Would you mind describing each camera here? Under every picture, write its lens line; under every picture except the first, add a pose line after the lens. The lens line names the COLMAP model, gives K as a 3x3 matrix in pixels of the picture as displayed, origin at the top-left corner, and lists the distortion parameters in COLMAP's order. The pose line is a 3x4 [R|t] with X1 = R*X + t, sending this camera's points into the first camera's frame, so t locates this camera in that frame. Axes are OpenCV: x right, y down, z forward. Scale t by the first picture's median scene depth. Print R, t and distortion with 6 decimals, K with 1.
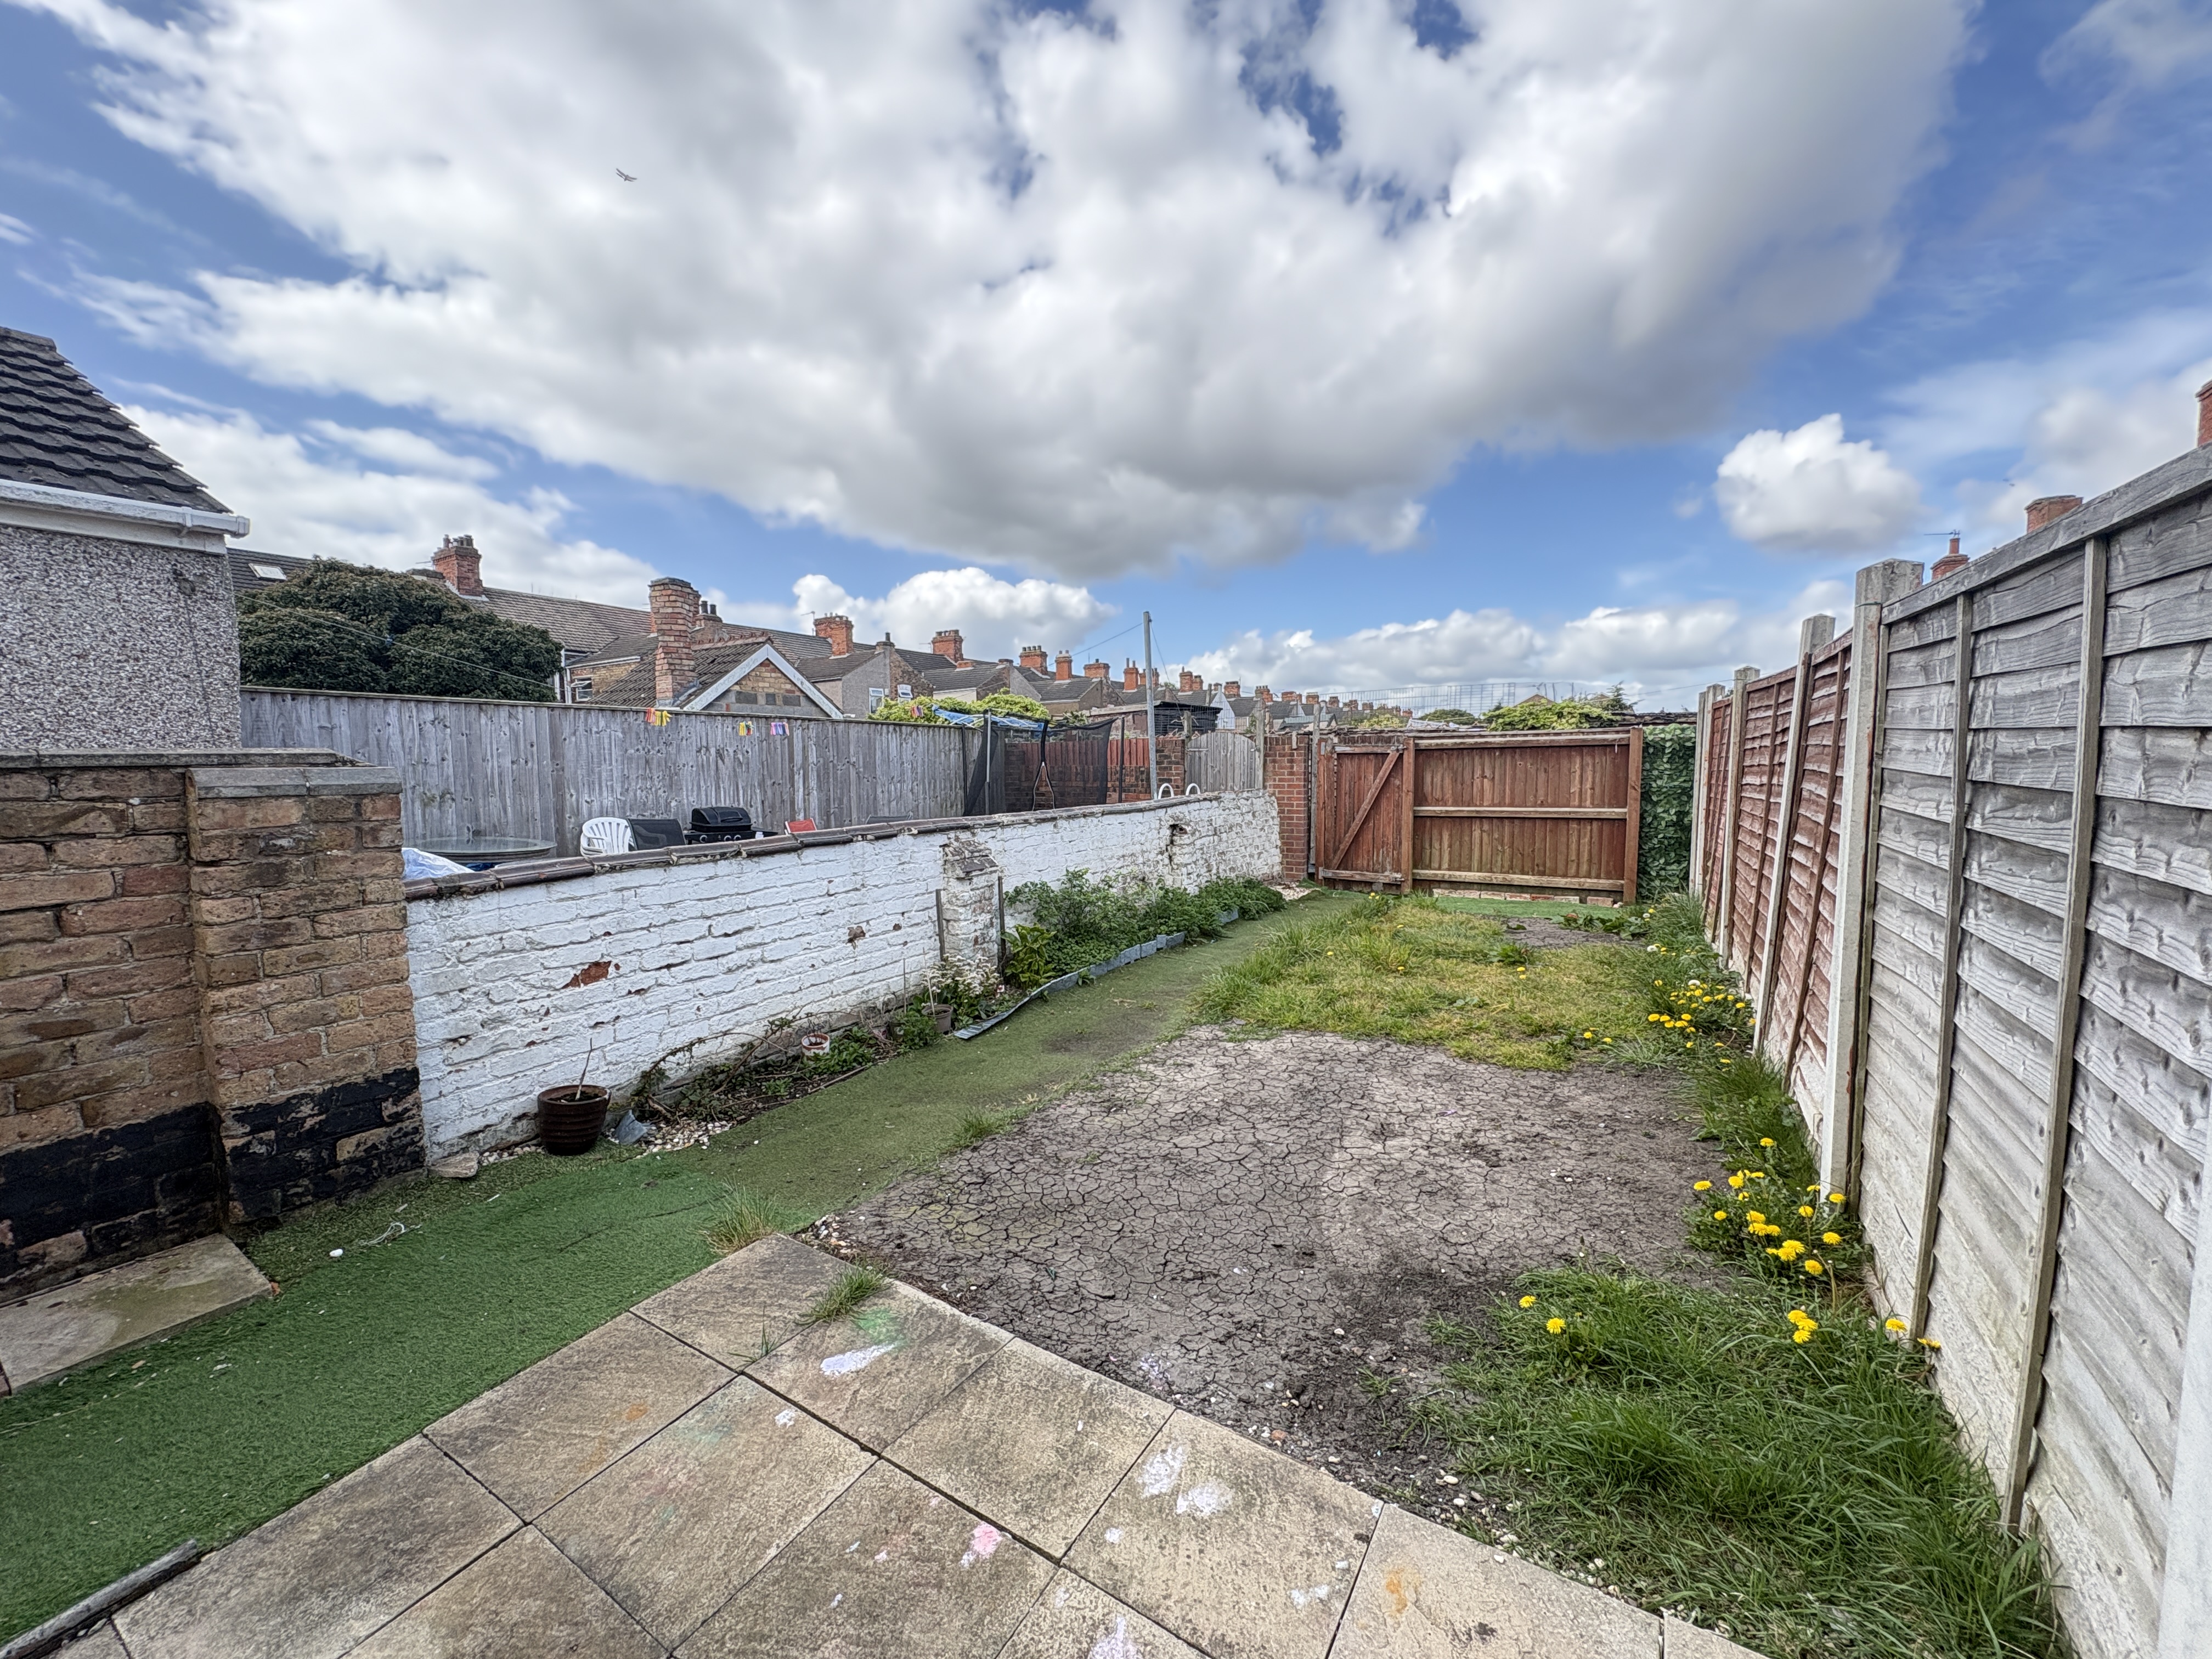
lens RADIAL K [[880.7, 0, 1104.1], [0, 880.7, 825.9], [0, 0, 1]] dist [-0.001234, 0.000186]
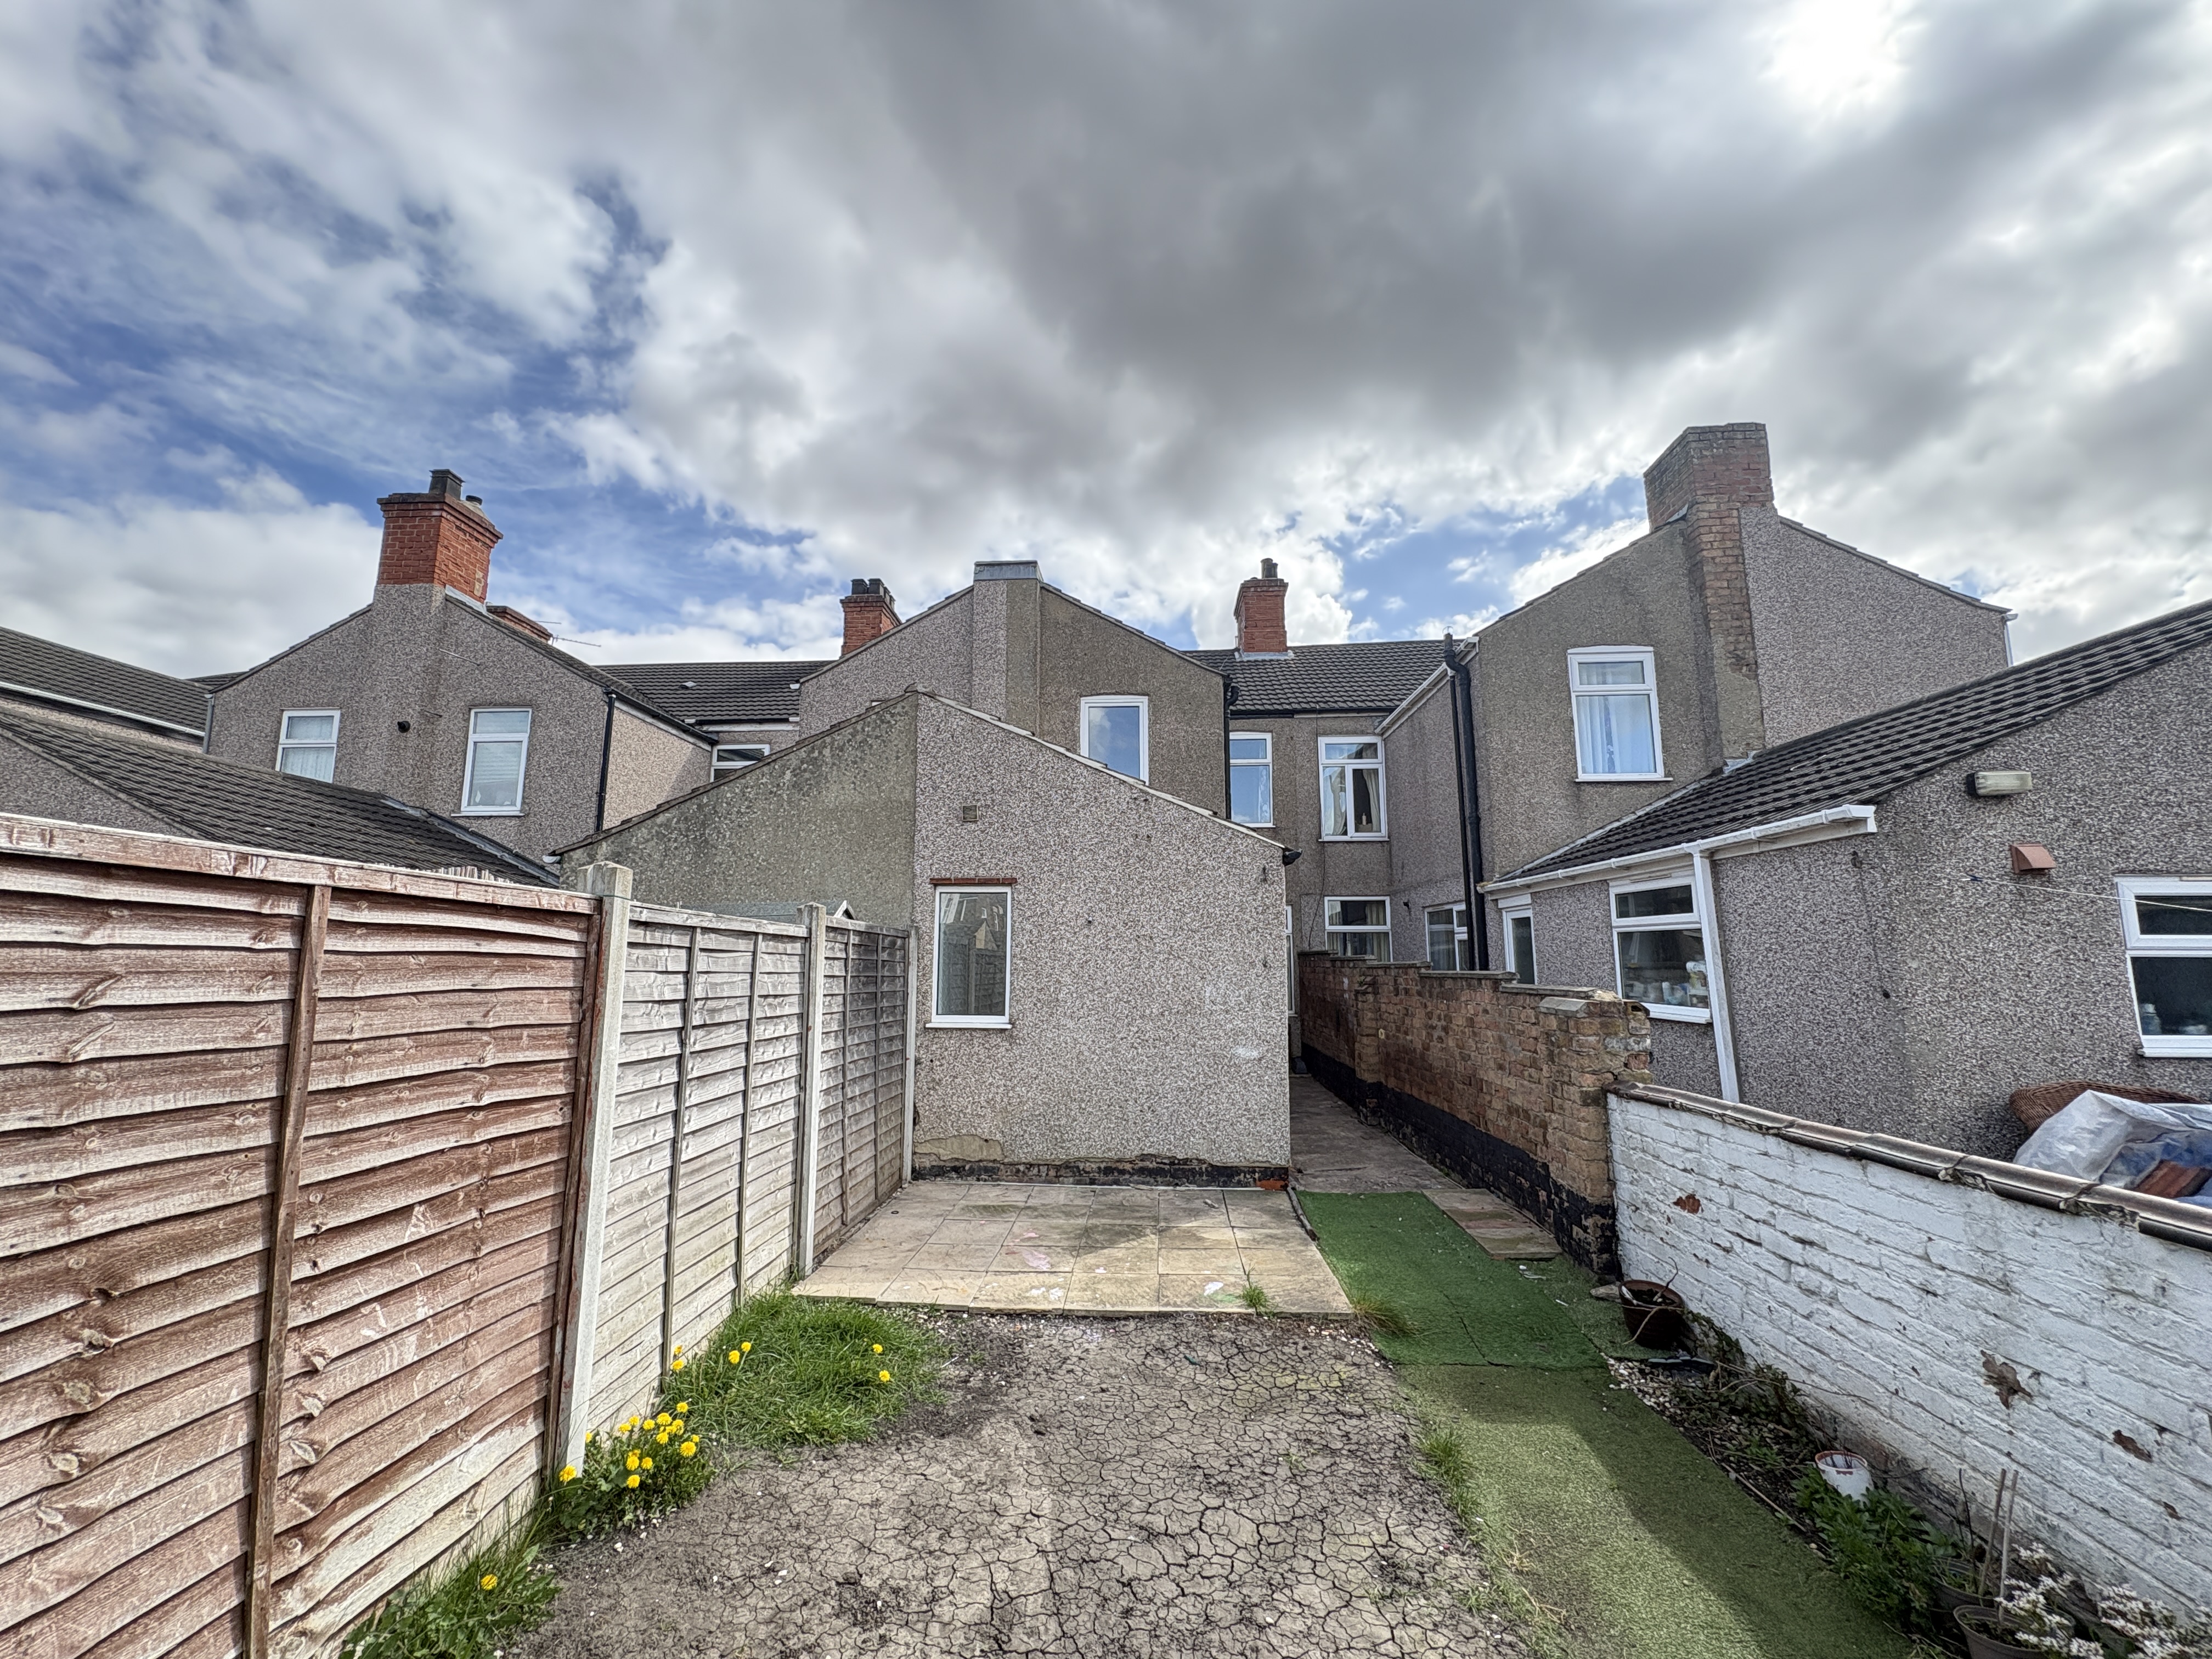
lens RADIAL K [[880.7, 0, 1104.4], [0, 880.7, 835.2], [0, 0, 1]] dist [-0.001234, 0.000186]
pose [[-0.879654, -0.058665, -0.471982, 0.669534], [-0.031195, 0.997343, -0.065825, -0.216647], [0.474590, -0.043180, -0.879147, 1.859720]]
